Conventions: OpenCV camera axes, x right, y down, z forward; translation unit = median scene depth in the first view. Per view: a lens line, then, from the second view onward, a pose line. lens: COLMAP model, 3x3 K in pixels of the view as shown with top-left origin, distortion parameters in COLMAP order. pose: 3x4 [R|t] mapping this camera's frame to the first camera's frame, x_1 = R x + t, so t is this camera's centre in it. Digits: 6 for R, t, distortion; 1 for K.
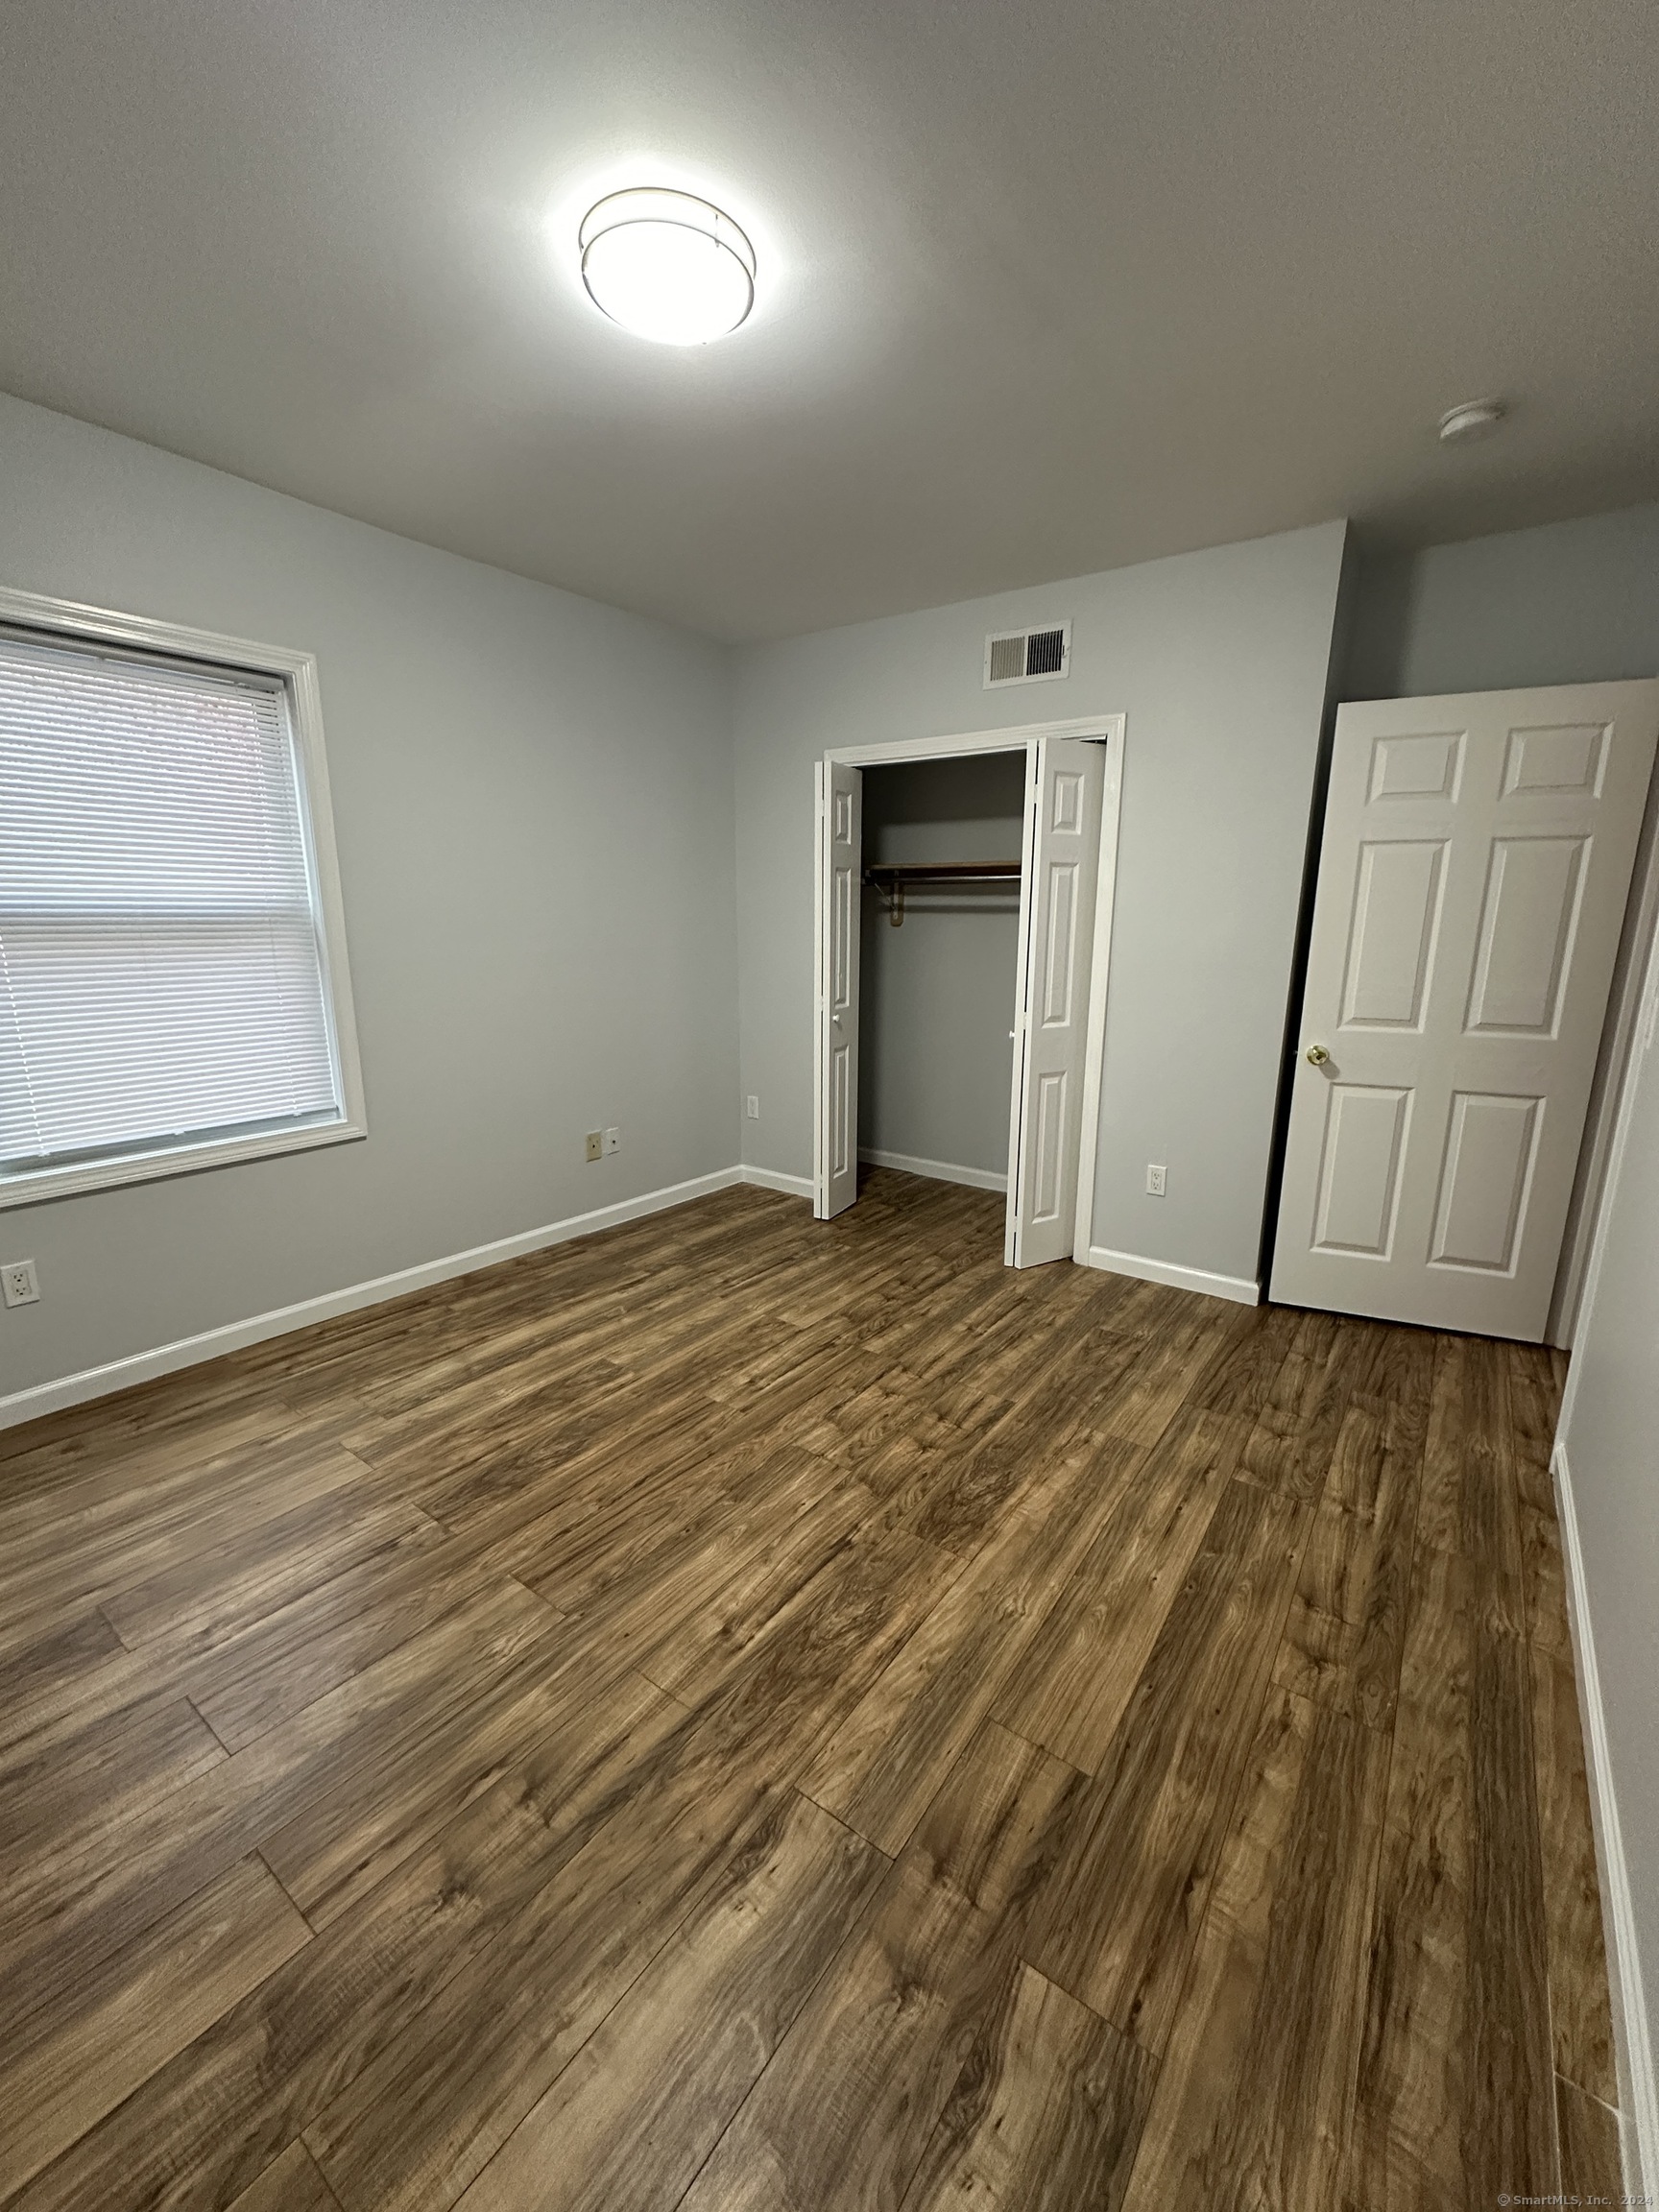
lens RADIAL K [[884.1, 0, 841.3], [0, 884.1, 1138.7], [0, 0, 1]] dist [-0.003014, 0.000472]
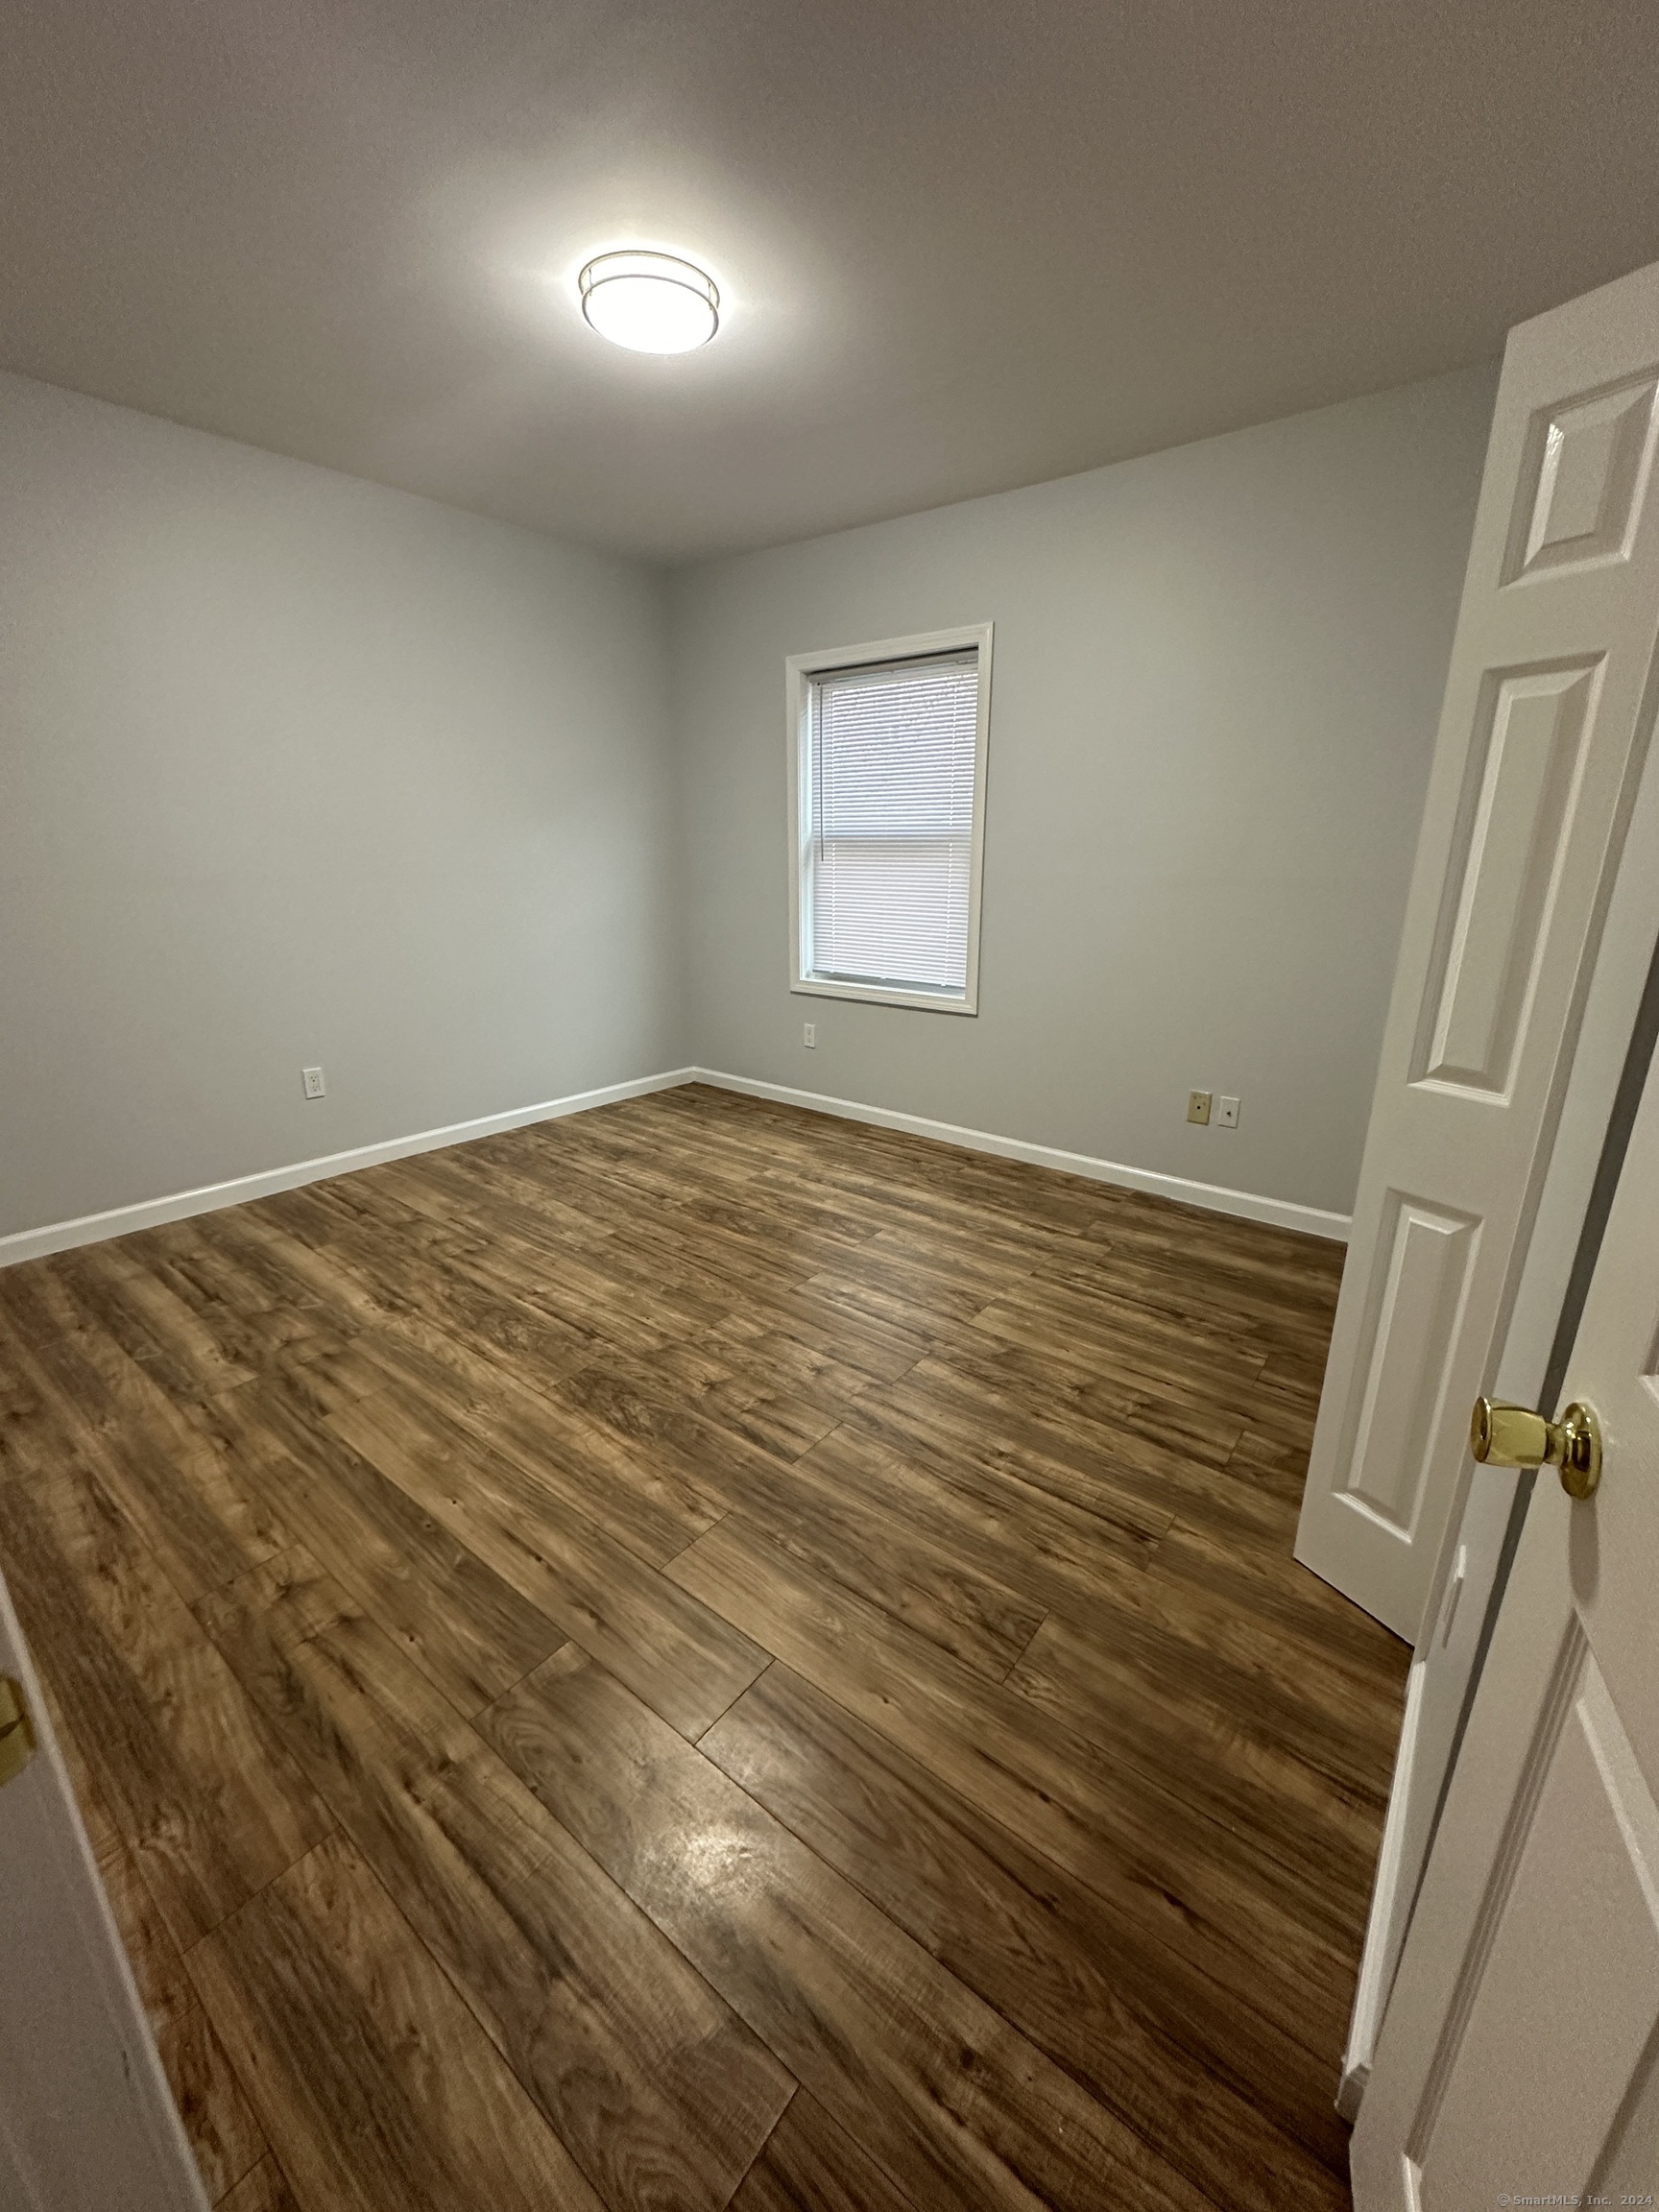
lens RADIAL K [[884.1, 0, 811.8], [0, 884.1, 1117.0], [0, 0, 1]] dist [-0.003014, 0.000472]
pose [[-0.059789, 0.288556, -0.955594, 0.972048], [-0.247346, 0.923170, 0.294240, -0.244146], [0.967081, 0.253955, 0.016178, 1.065651]]
